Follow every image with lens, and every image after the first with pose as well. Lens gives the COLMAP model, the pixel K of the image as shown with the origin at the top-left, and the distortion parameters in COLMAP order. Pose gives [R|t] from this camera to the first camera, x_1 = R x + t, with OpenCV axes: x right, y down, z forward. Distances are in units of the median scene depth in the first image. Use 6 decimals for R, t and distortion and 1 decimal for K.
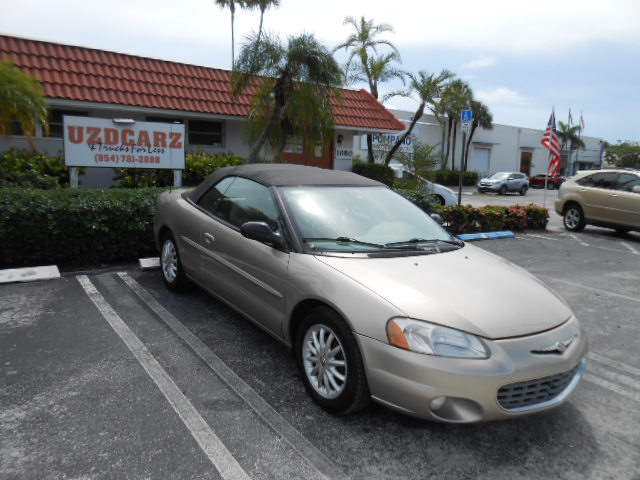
lens RADIAL K [[482.2, 0, 323.0], [0, 482.2, 243.8], [0, 0, 1]] dist [-0.042572, 0.037696]
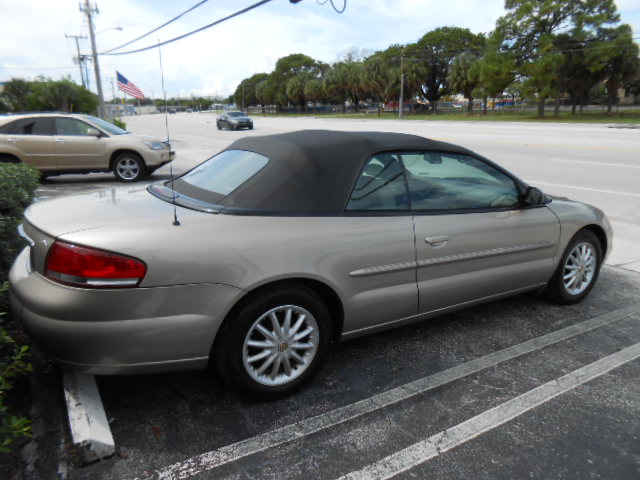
lens RADIAL K [[482.2, 0, 324.0], [0, 482.2, 239.3], [0, 0, 1]] dist [-0.042572, 0.037696]
pose [[0.080072, -0.298400, 0.951076, -0.516473], [0.184753, 0.942050, 0.280013, -0.135764], [-0.979518, 0.153293, 0.130562, 0.595462]]
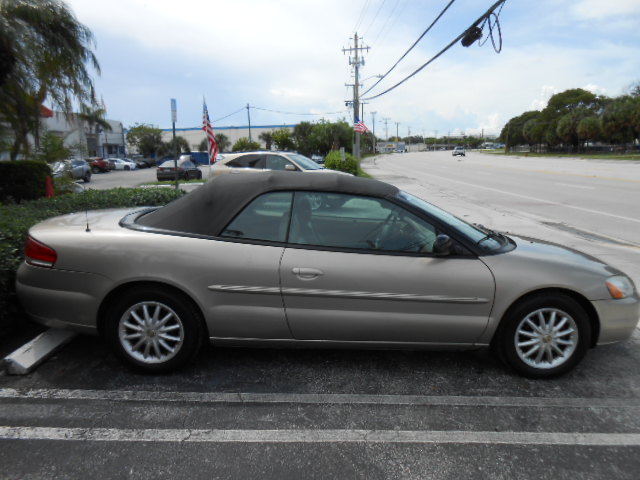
lens RADIAL K [[482.2, 0, 324.0], [0, 482.2, 236.9], [0, 0, 1]] dist [-0.042572, 0.037696]
pose [[0.576641, -0.187309, 0.795236, -0.460411], [0.169756, 0.979590, 0.107639, -0.082036], [-0.799167, 0.072927, 0.596669, 0.283105]]
